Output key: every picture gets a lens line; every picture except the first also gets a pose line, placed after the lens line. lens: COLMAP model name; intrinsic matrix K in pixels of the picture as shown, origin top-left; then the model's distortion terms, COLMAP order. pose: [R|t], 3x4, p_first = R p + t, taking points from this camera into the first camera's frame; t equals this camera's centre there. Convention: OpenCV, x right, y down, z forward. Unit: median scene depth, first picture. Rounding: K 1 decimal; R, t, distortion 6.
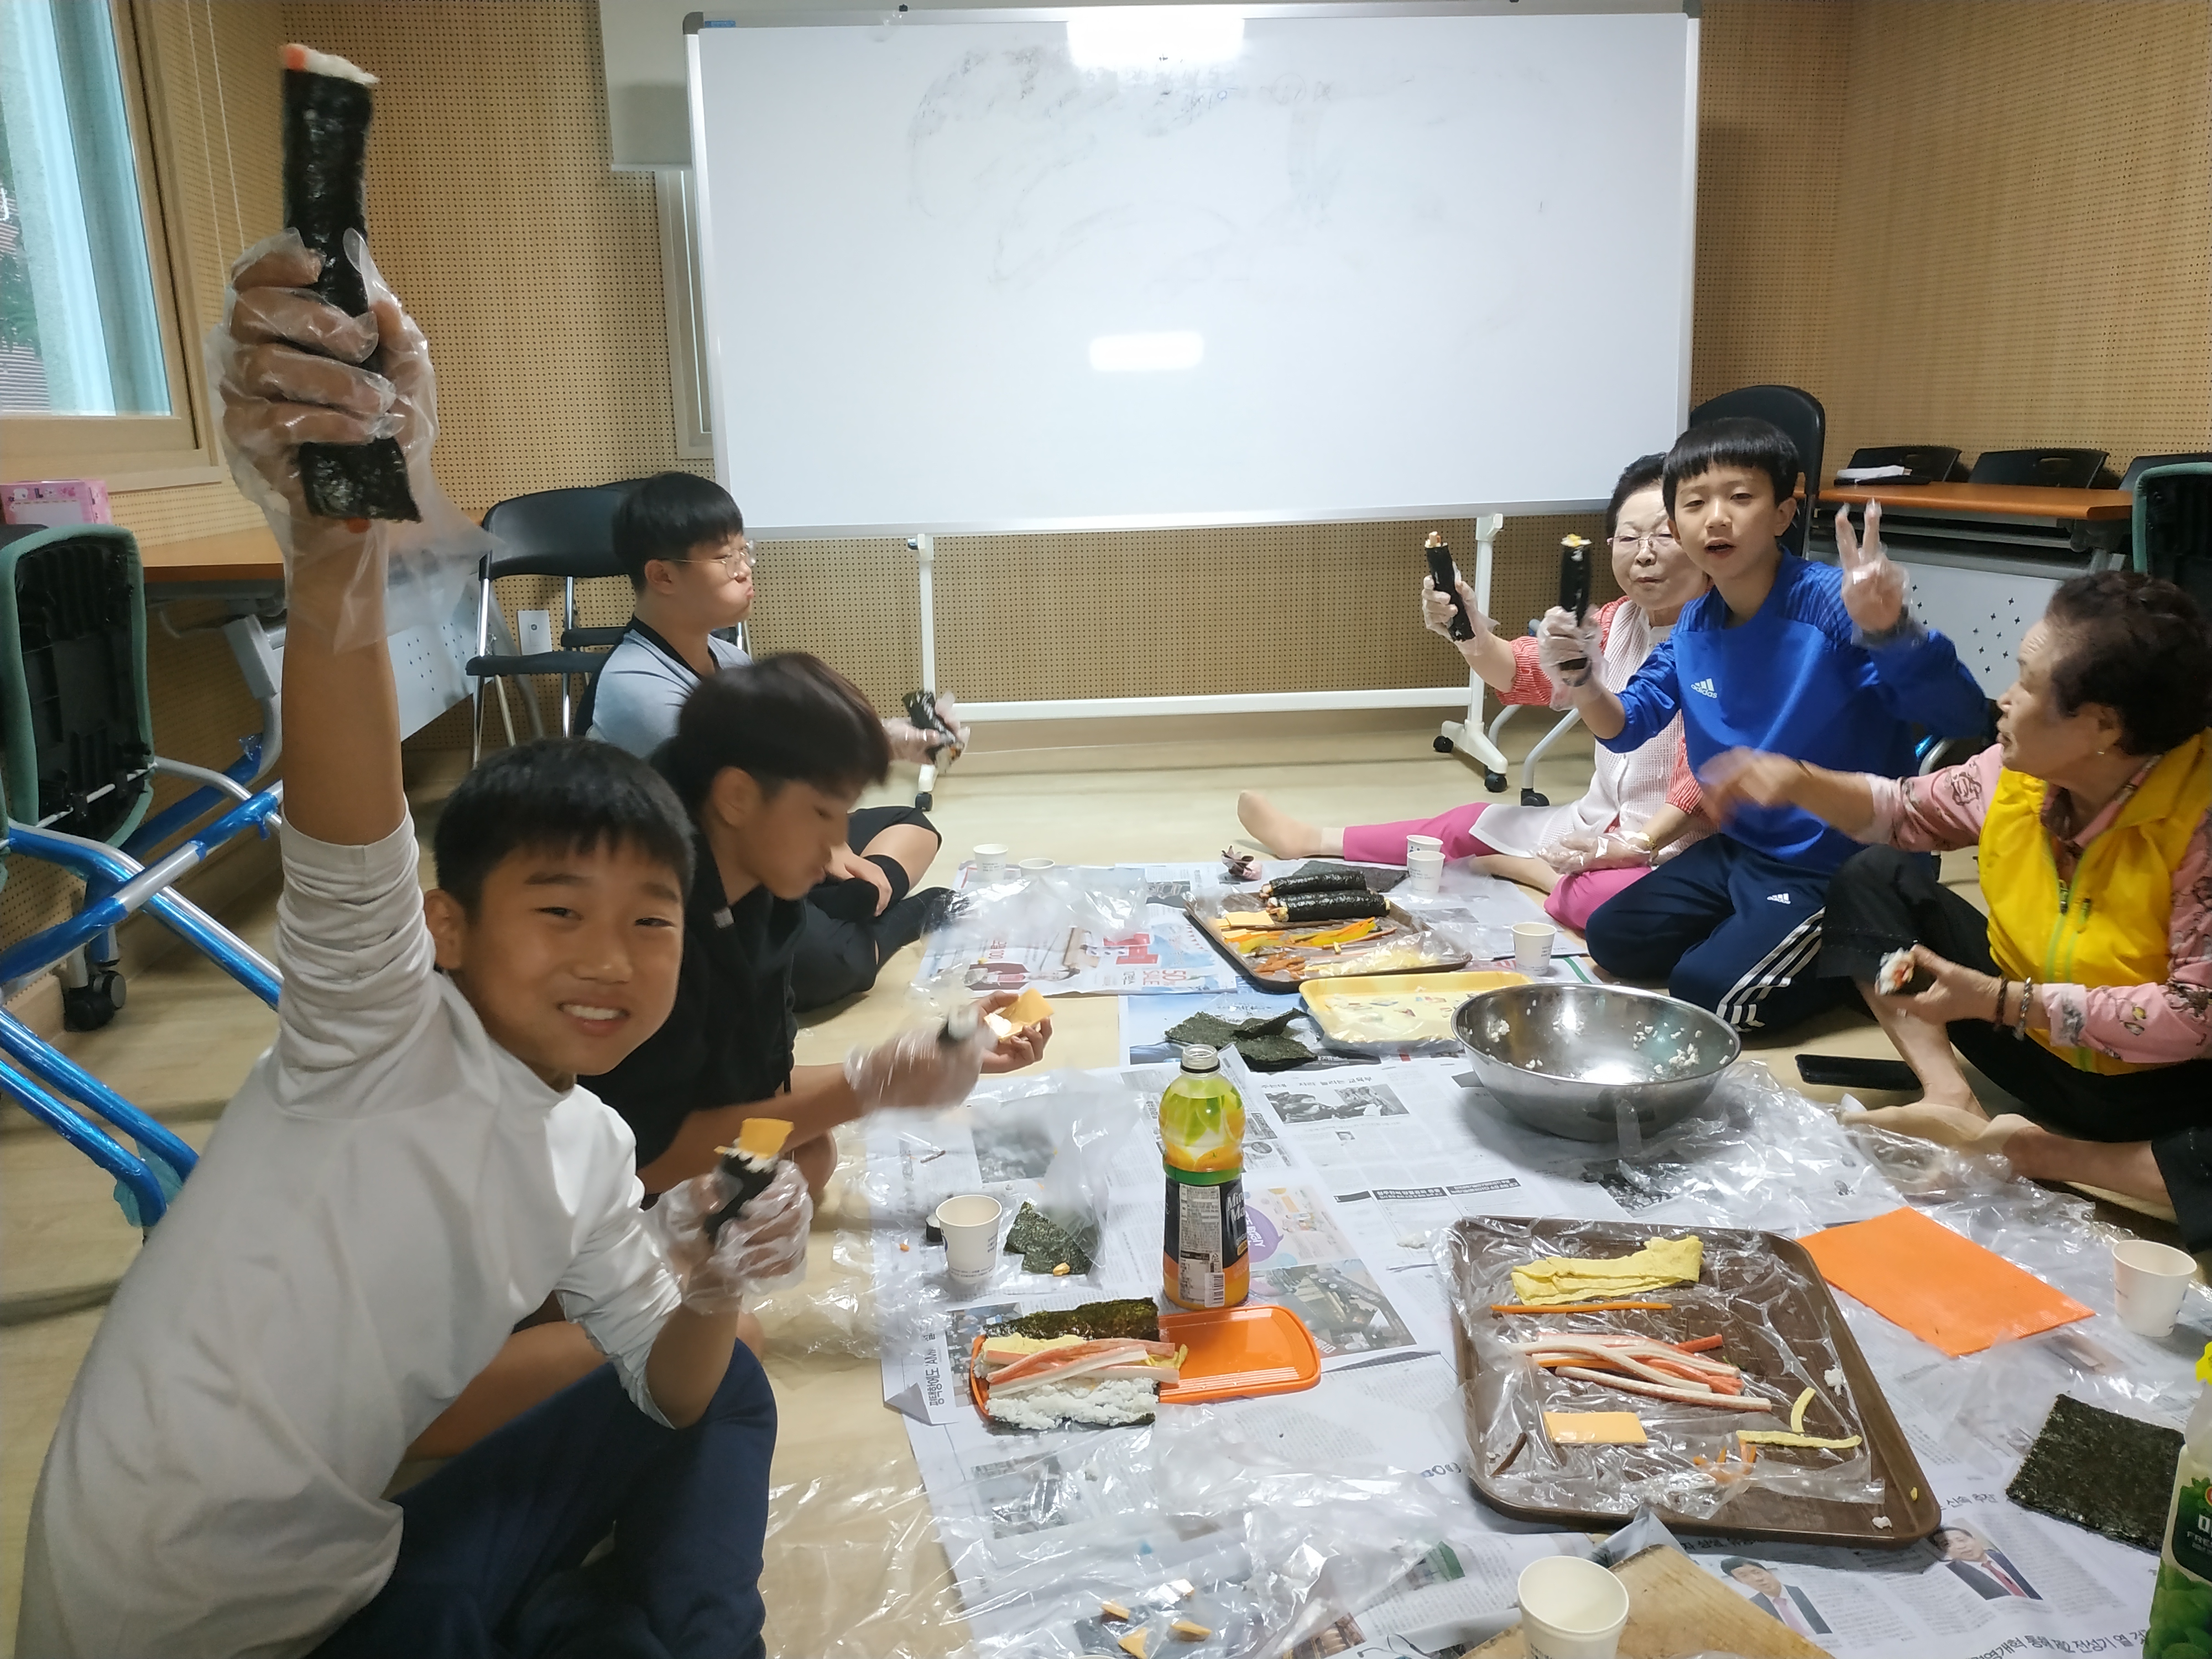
lens RADIAL K [[1610.0, 0, 1106.0], [0, 1610.0, 829.5], [0, 0, 1]] dist [-0.001352, -0.008147]
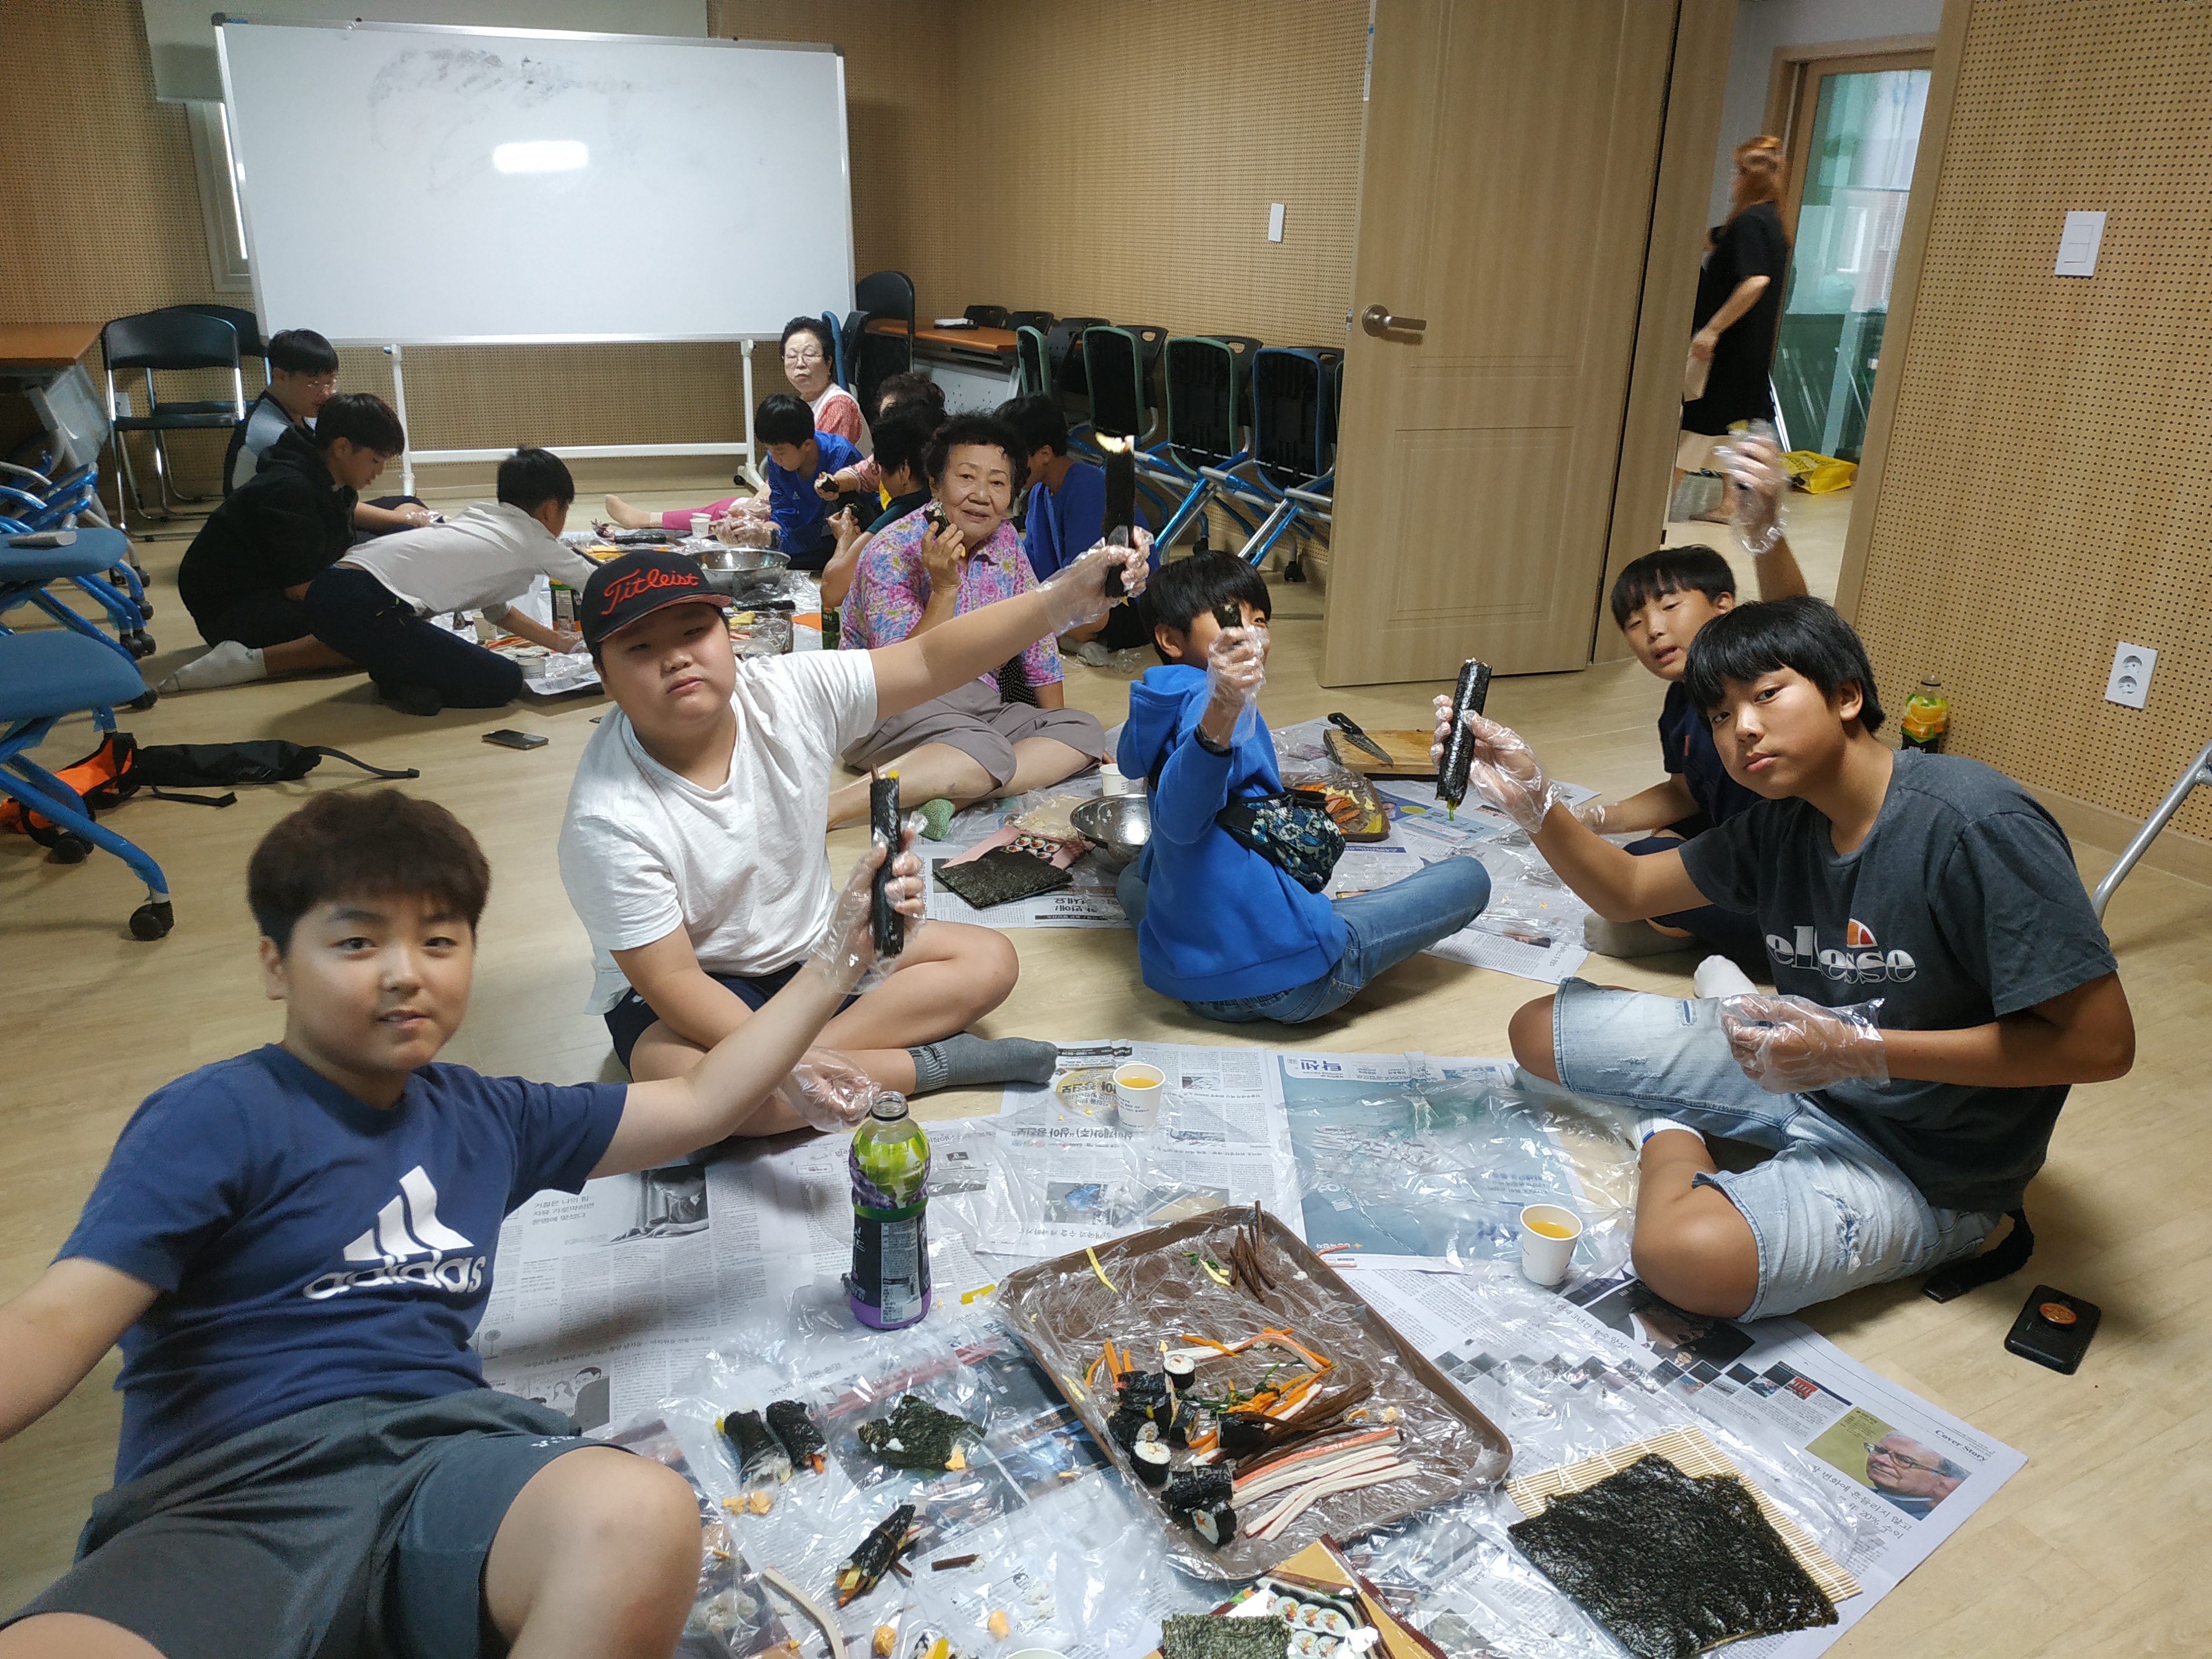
lens RADIAL K [[1610.0, 0, 1106.0], [0, 1610.0, 829.5], [0, 0, 1]] dist [-0.001352, -0.008147]
pose [[0.941660, -0.076442, 0.327771, -0.006424], [0.037870, 0.991746, 0.122496, 0.134147], [-0.334429, -0.102937, 0.936782, -0.835274]]
